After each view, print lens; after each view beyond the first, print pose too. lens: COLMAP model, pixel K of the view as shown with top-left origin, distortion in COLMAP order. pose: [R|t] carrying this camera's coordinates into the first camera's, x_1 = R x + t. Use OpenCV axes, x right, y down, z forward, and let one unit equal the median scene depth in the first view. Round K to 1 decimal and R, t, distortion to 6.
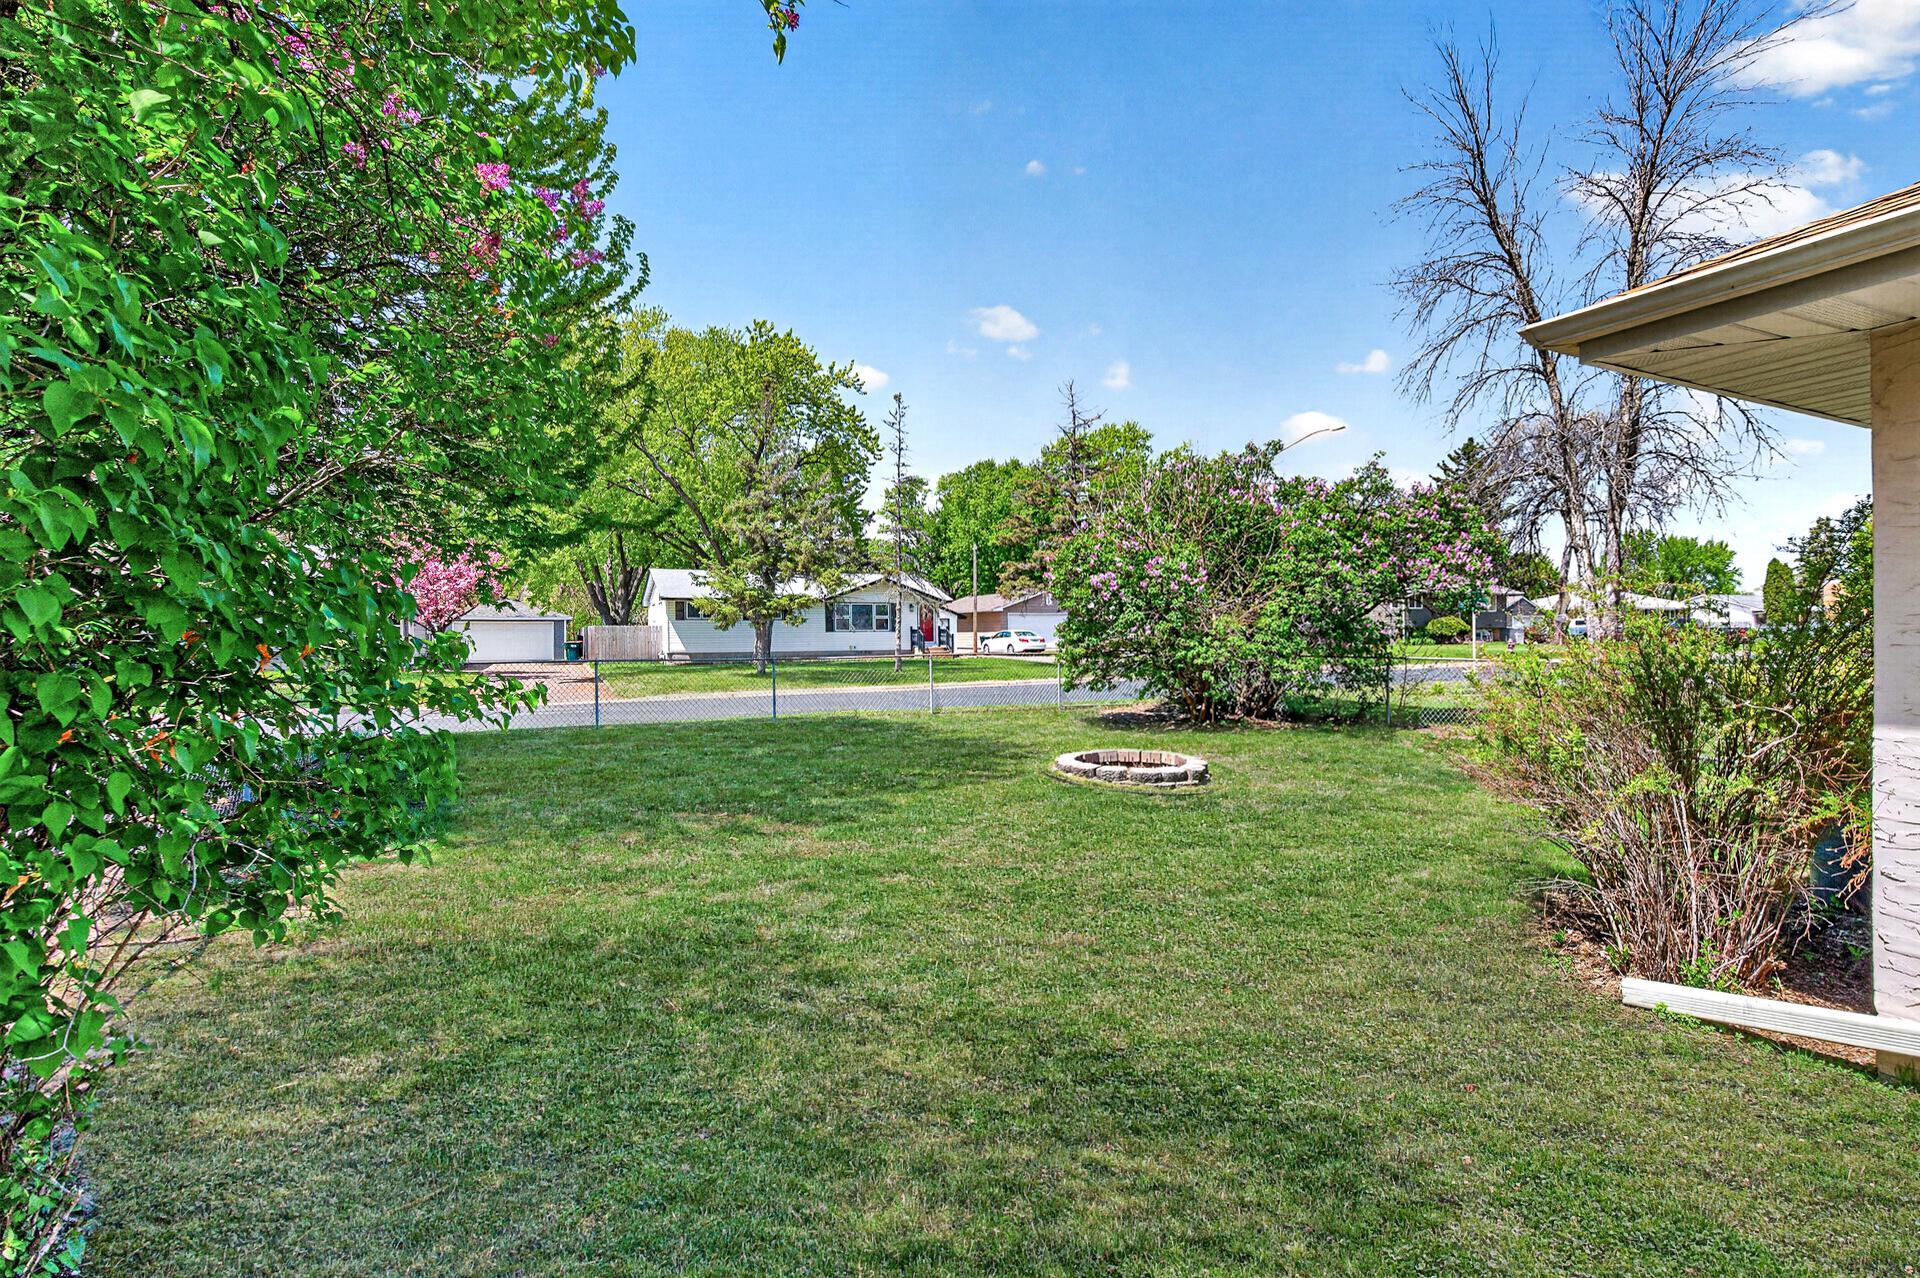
lens RADIAL K [[977.0, 0, 969.4], [0, 977.0, 642.4], [0, 0, 1]] dist [-0.001987, -0.000137]
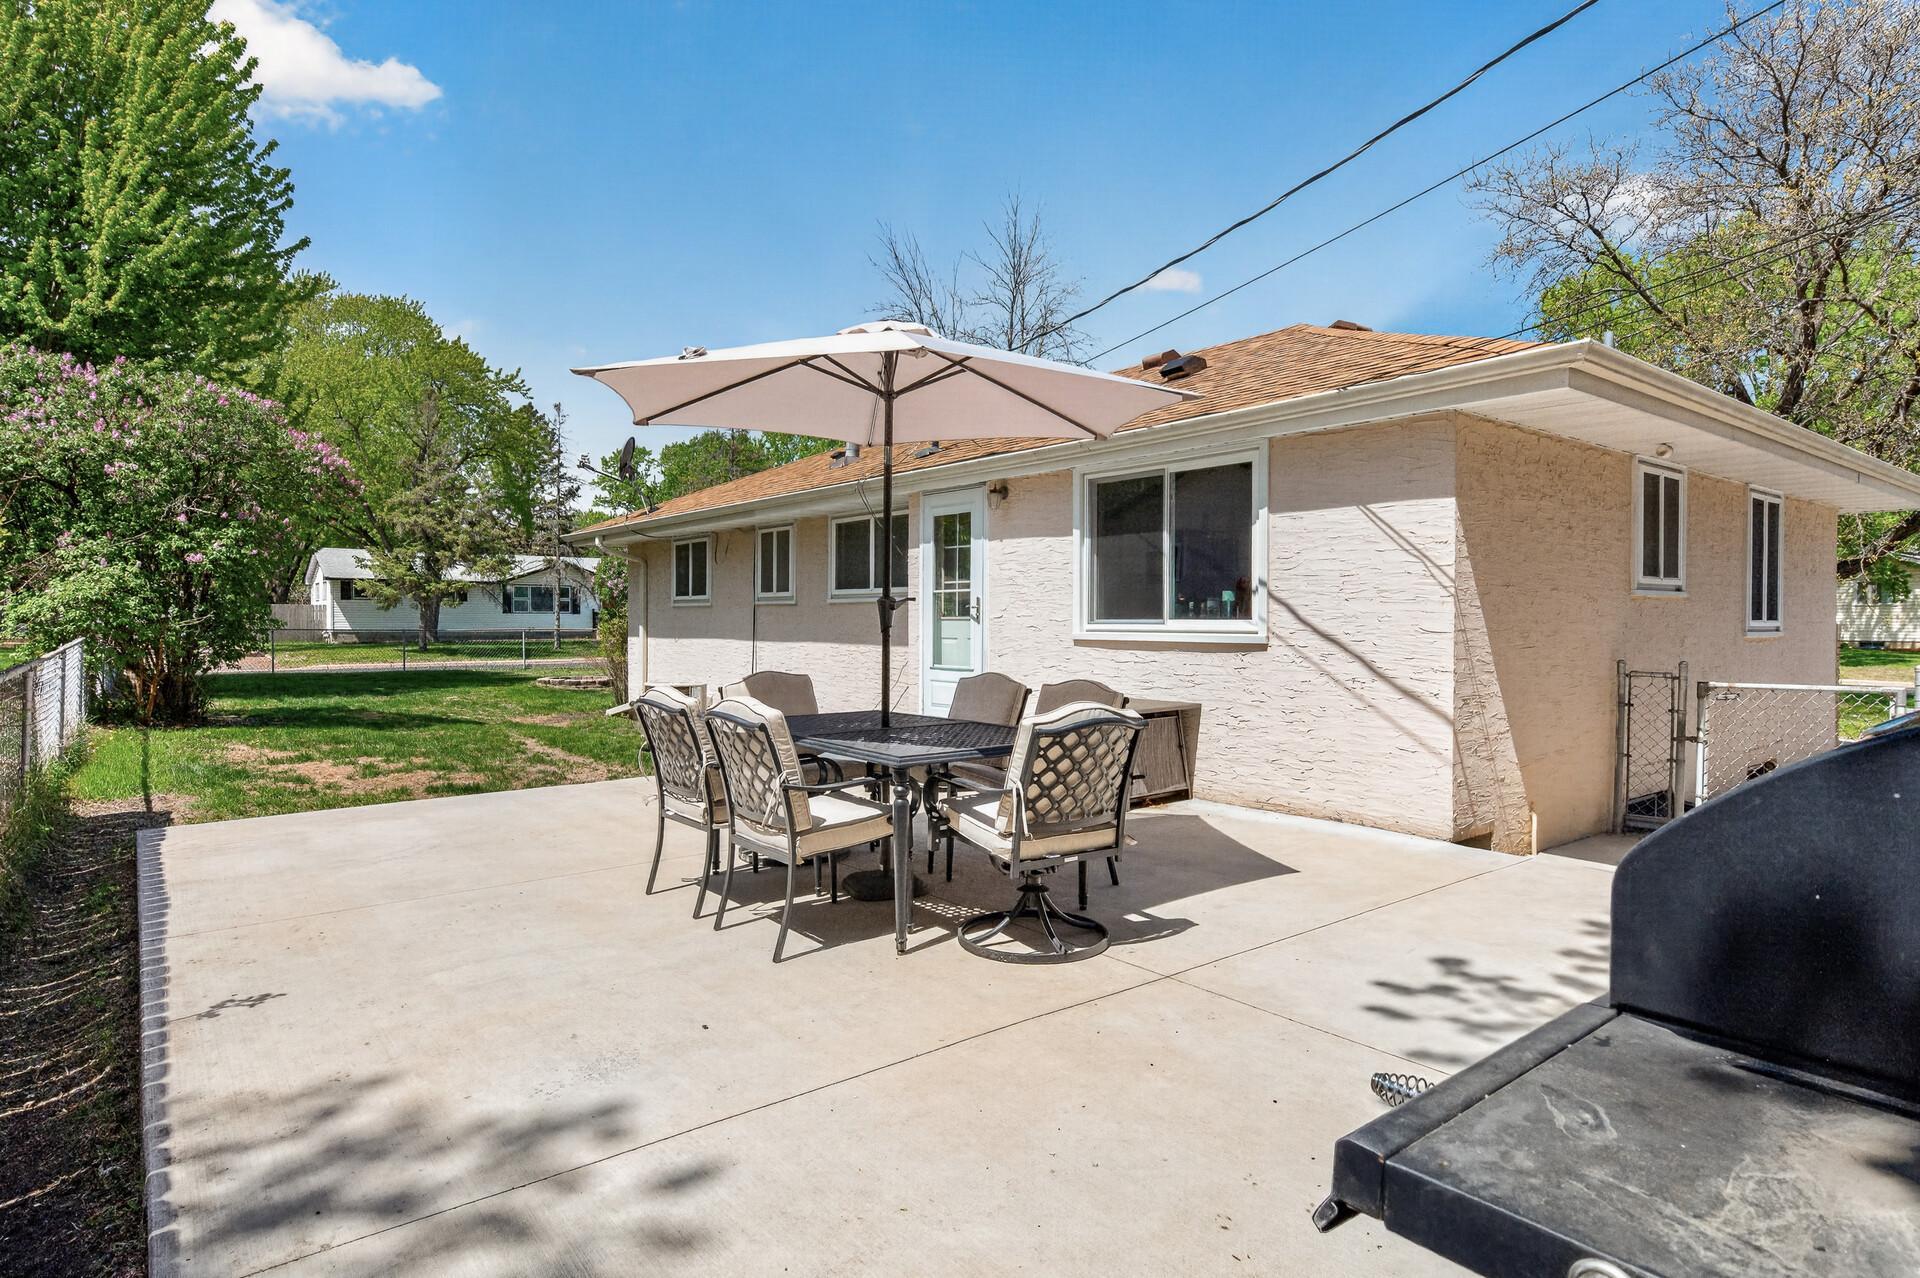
lens RADIAL K [[1057.9, 0, 953.3], [0, 1057.9, 632.1], [0, 0, 1]] dist [0.000234, 0.000452]
pose [[0.973858, 0.007807, 0.227021, 0.089617], [-0.008513, 0.999961, 0.002131, 0.004165], [-0.226996, -0.004008, 0.973887, -0.278558]]
